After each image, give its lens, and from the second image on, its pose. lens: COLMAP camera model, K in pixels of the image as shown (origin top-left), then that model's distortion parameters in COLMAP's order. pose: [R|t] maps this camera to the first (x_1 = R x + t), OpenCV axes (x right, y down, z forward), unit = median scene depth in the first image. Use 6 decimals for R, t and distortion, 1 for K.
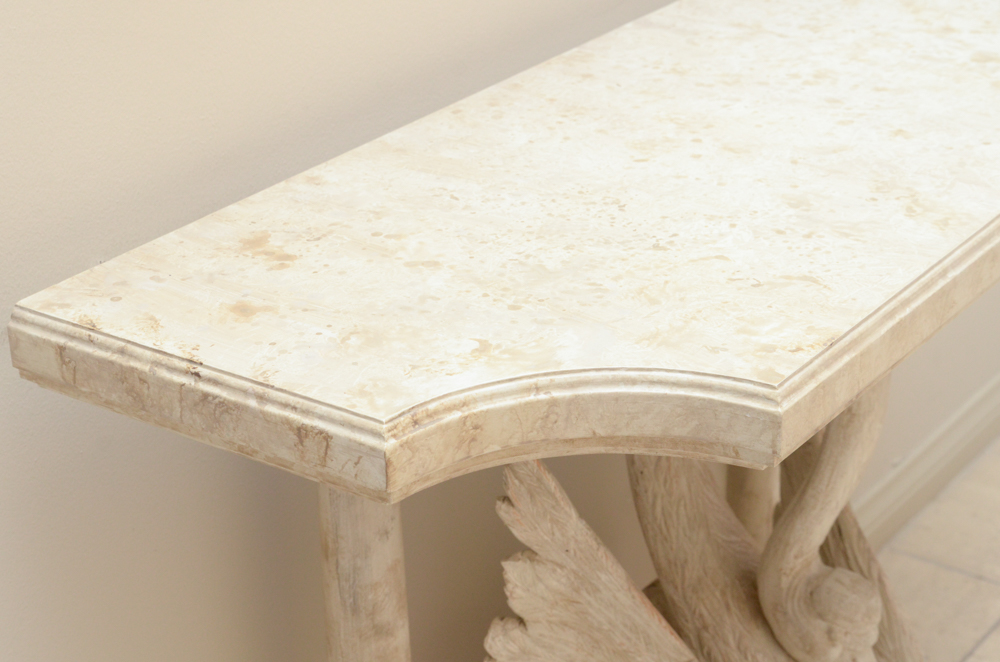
lens RADIAL K [[2072.8, 0, 504.3], [0, 2072.8, 333.0], [0, 0, 1]] dist [0.014766, 0.000000]
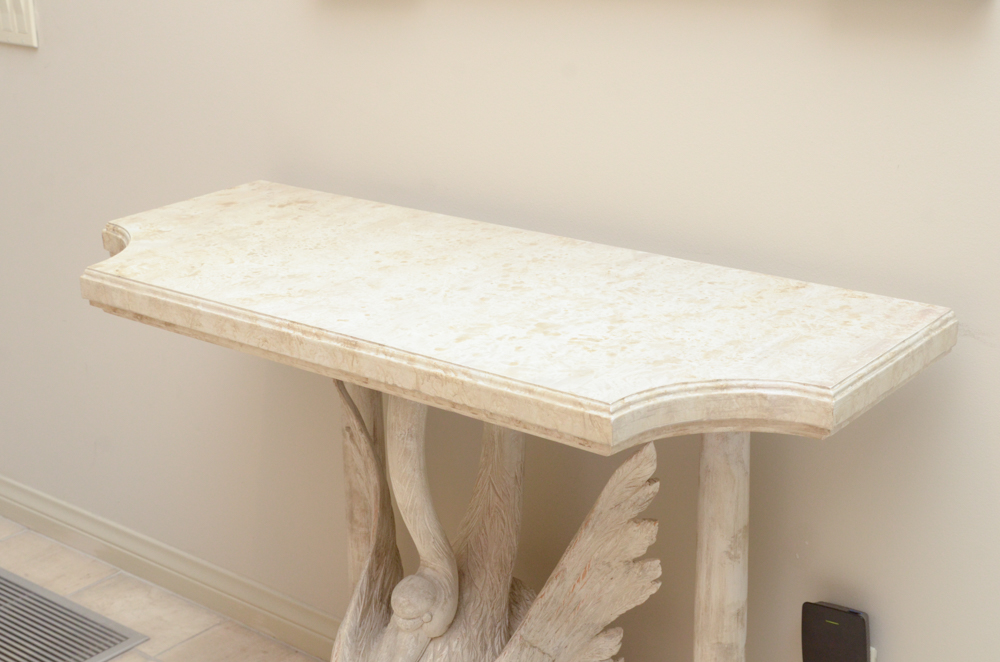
lens RADIAL K [[1562.0, 0, 491.5], [0, 1562.0, 329.3], [0, 0, 1]] dist [-0.038222, 0.000000]
pose [[-0.055312, 0.353179, -0.933919, 1.423732], [-0.391631, 0.852724, 0.345669, -0.562659], [0.918458, 0.384871, 0.091150, 1.042721]]
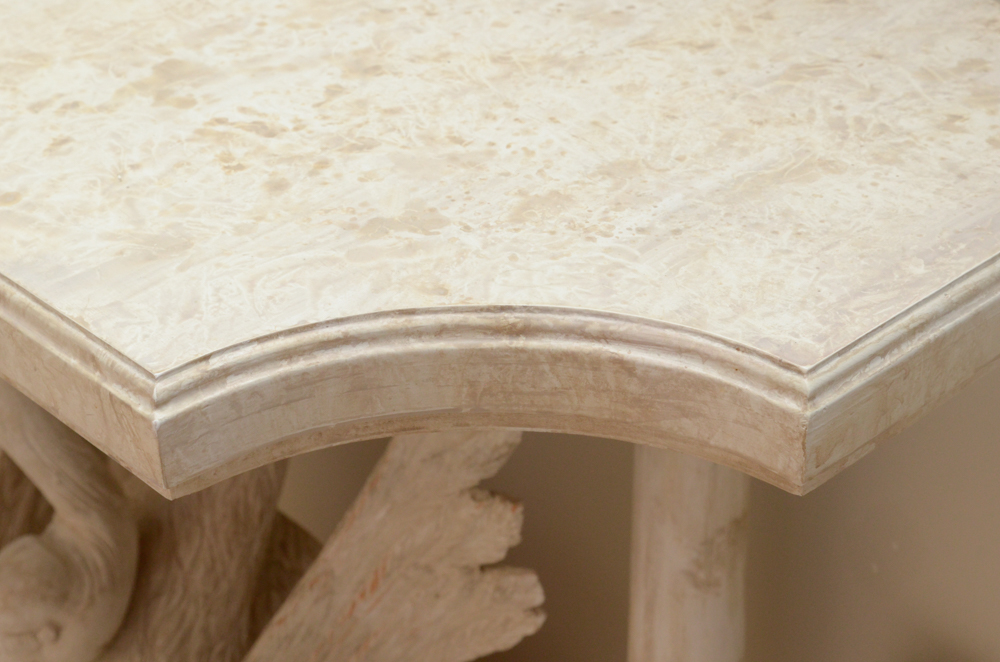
lens RADIAL K [[2162.6, 0, 492.9], [0, 2162.6, 333.0], [0, 0, 1]] dist [-0.022019, 0.000000]
pose [[-0.195273, 0.552189, -0.810528, 0.838765], [-0.383764, 0.717521, 0.581282, -0.522962], [0.902549, 0.424560, 0.071798, 1.266087]]
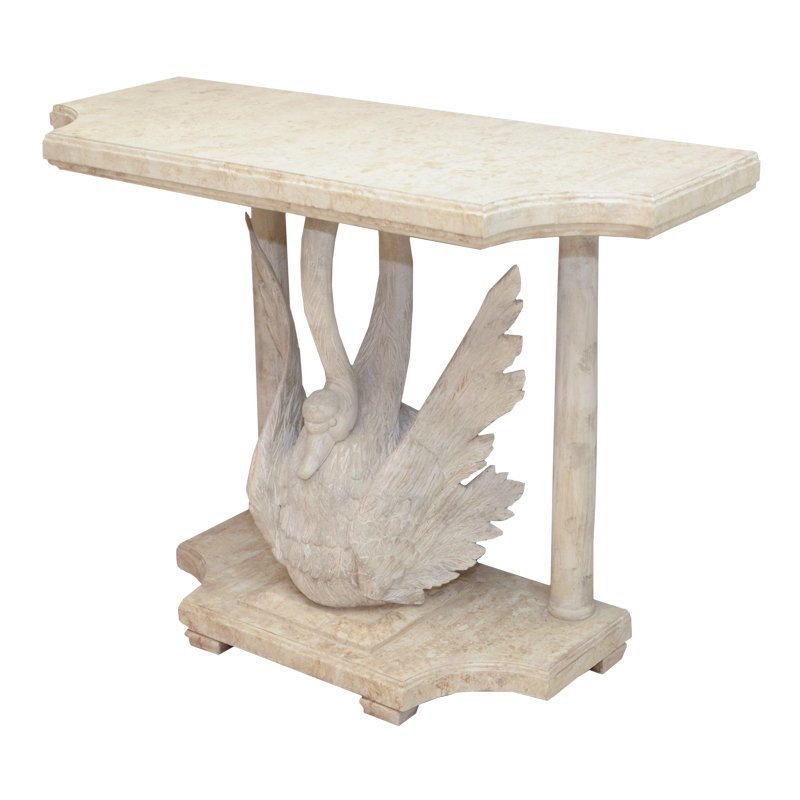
lens RADIAL K [[1754.1, 0, 403.6], [0, 1754.1, 399.4], [0, 0, 1]] dist [-0.040767, 0.000000]
pose [[-0.029428, 0.377997, -0.925339, 1.956661], [-0.400917, 0.843550, 0.357336, -0.566300], [0.915642, 0.381500, 0.126721, 1.037062]]
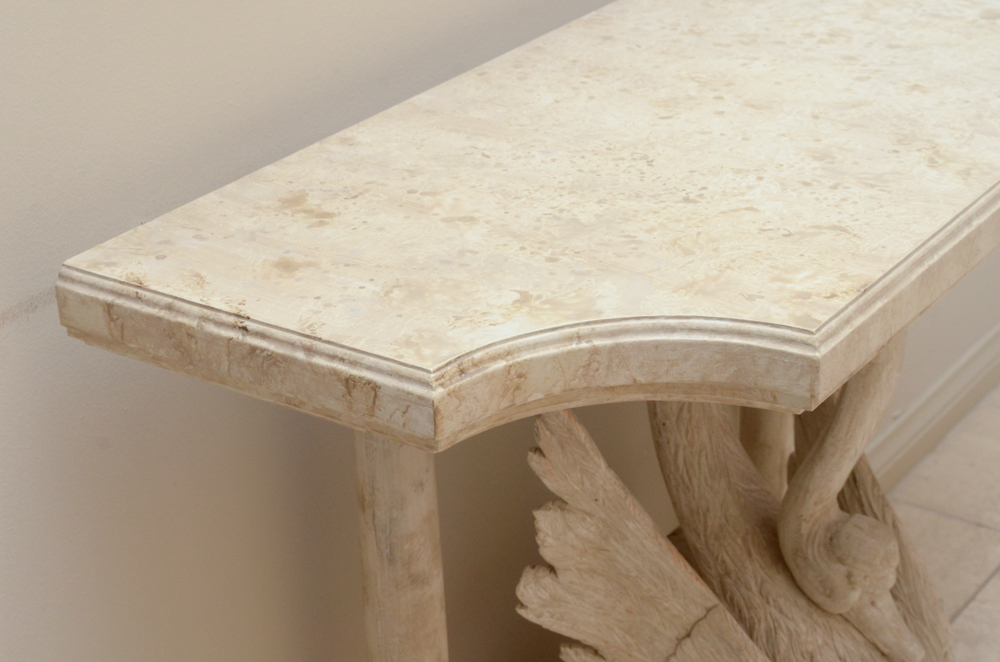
lens RADIAL K [[1988.9, 0, 497.3], [0, 1988.9, 328.1], [0, 0, 1]] dist [0.009497, 0.000000]
pose [[0.999901, -0.013896, 0.002242, -0.021893], [0.013868, 0.999833, 0.011887, 0.008299], [-0.002407, -0.011855, 0.999927, 0.016929]]
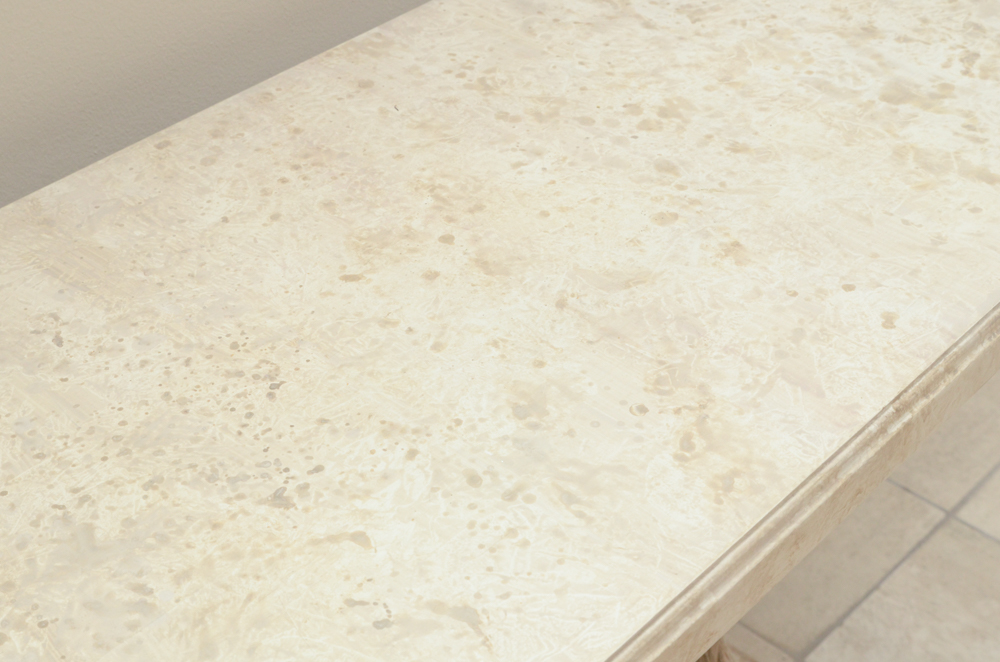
lens RADIAL K [[1571.8, 0, 477.8], [0, 1571.8, 343.7], [0, 0, 1]] dist [-0.045416, 0.000000]
pose [[0.991187, 0.088853, -0.098252, 0.172329], [-0.063501, 0.969614, 0.236254, -0.201176], [0.116258, -0.227933, 0.966711, 0.501292]]
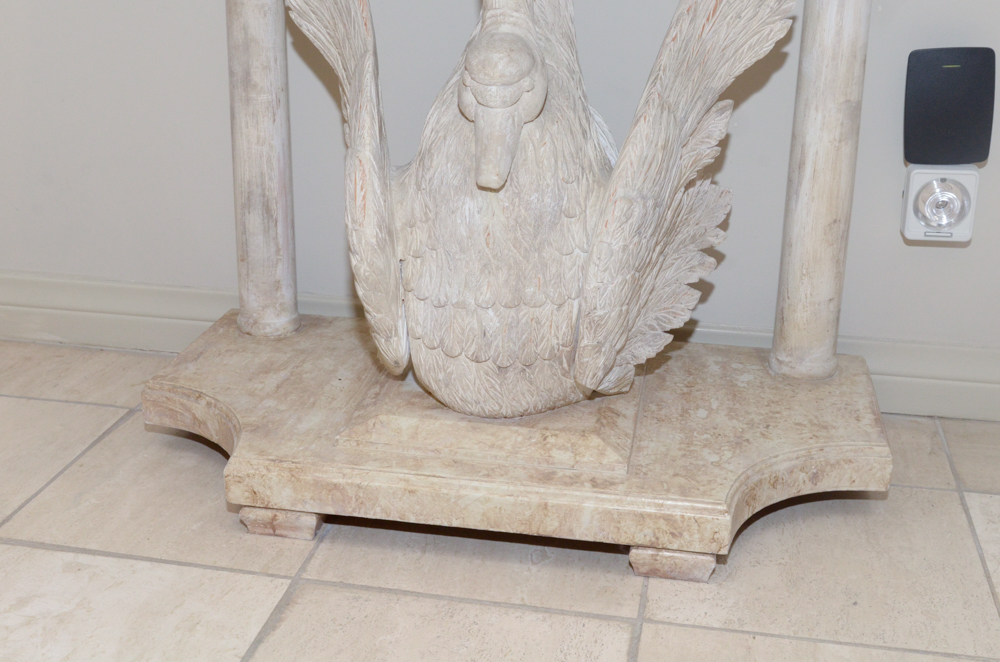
lens RADIAL K [[1268.7, 0, 493.0], [0, 1268.7, 328.1], [0, 0, 1]] dist [-0.093660, 0.000000]
pose [[0.427612, 0.342473, -0.836576, 0.909323], [-0.396393, 0.902772, 0.166958, 0.178027], [0.812417, 0.260220, 0.521790, 0.829719]]
